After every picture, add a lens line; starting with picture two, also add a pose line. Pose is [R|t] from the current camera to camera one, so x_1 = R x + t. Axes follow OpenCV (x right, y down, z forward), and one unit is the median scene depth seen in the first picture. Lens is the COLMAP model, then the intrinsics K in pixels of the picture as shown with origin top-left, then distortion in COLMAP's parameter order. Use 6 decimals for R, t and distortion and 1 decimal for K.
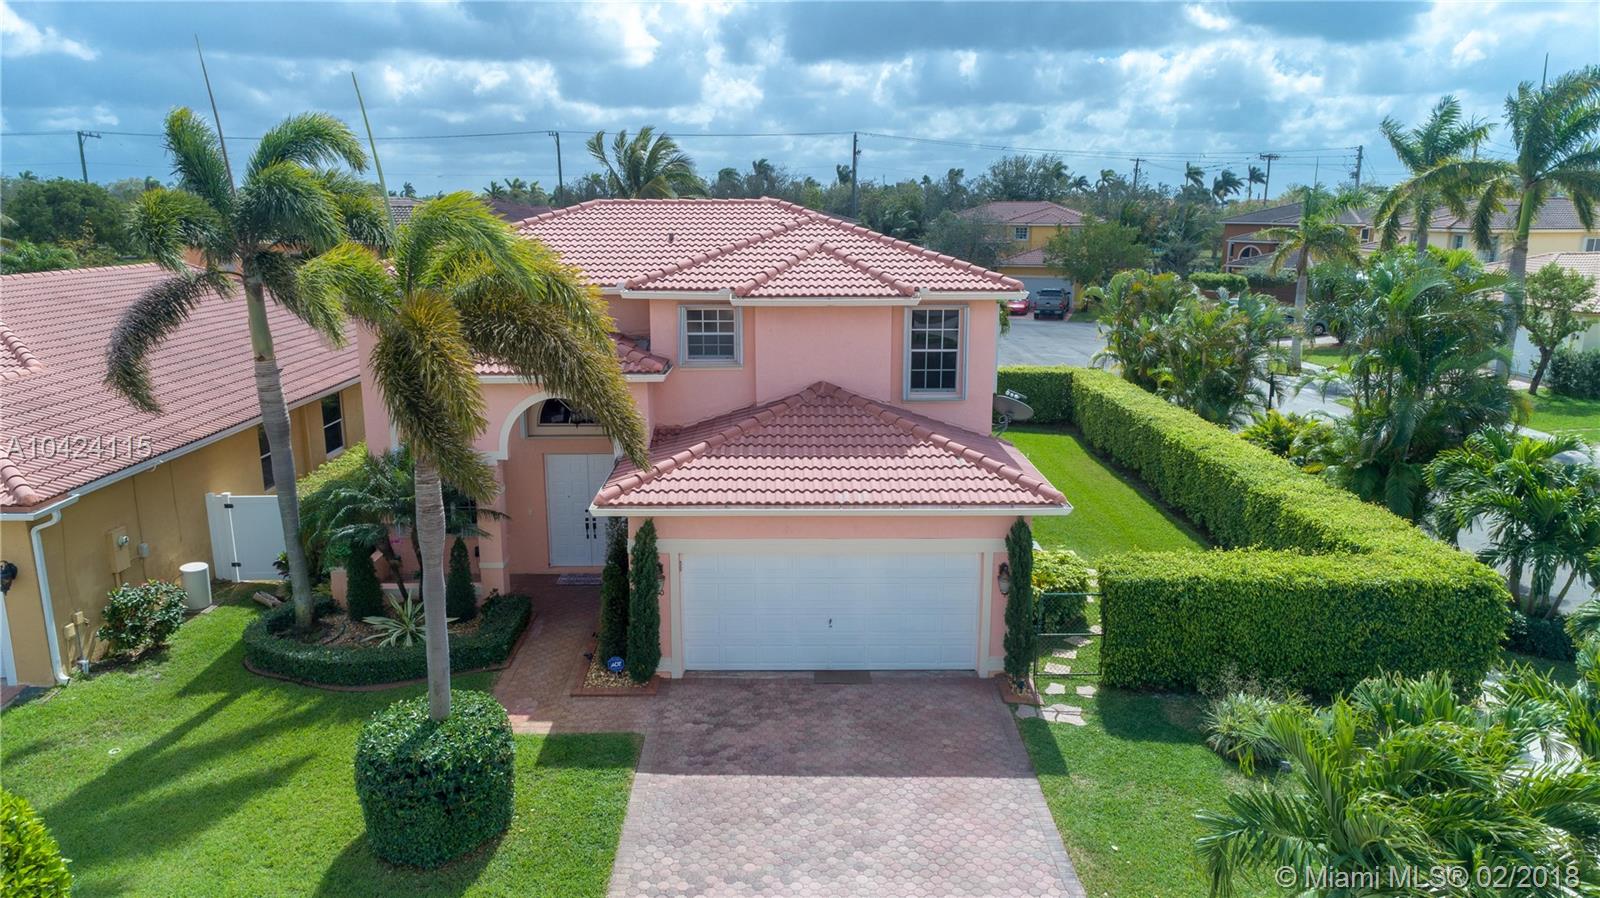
lens RADIAL K [[1071.2, 0, 800.0], [0, 1071.2, 449.0], [0, 0, 1]] dist [0.001715, 0.000850]
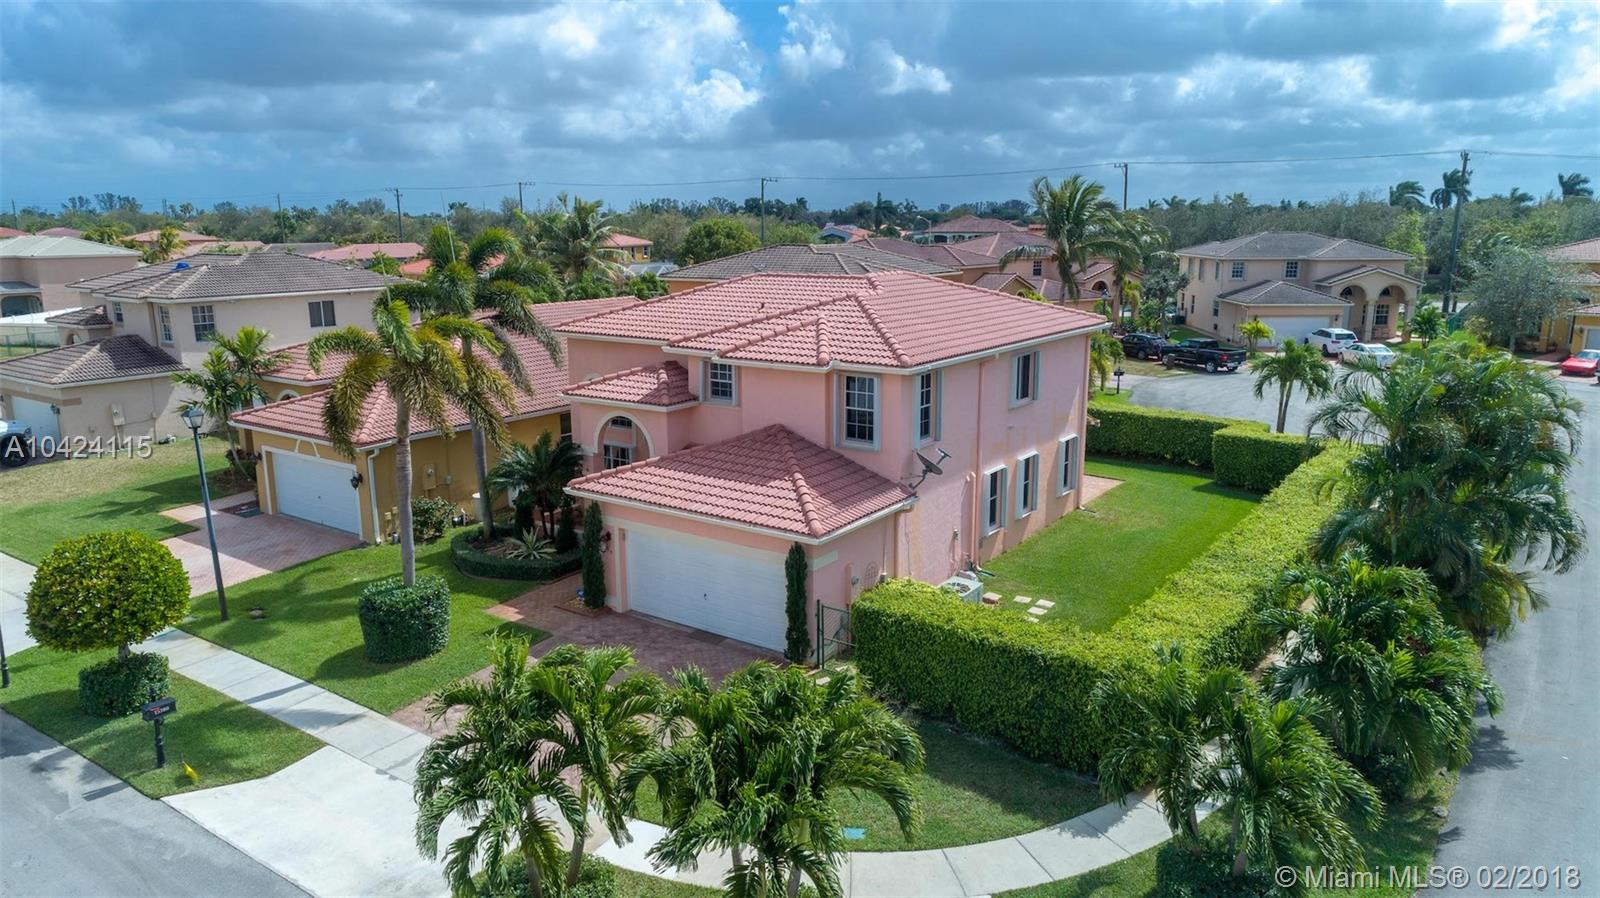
lens RADIAL K [[1071.2, 0, 800.0], [0, 1071.2, 449.0], [0, 0, 1]] dist [0.001715, 0.000850]
pose [[0.798151, 0.120429, -0.590298, 0.832324], [-0.125791, 0.991534, 0.032203, -0.079208], [0.589179, 0.048551, 0.806543, -0.048455]]
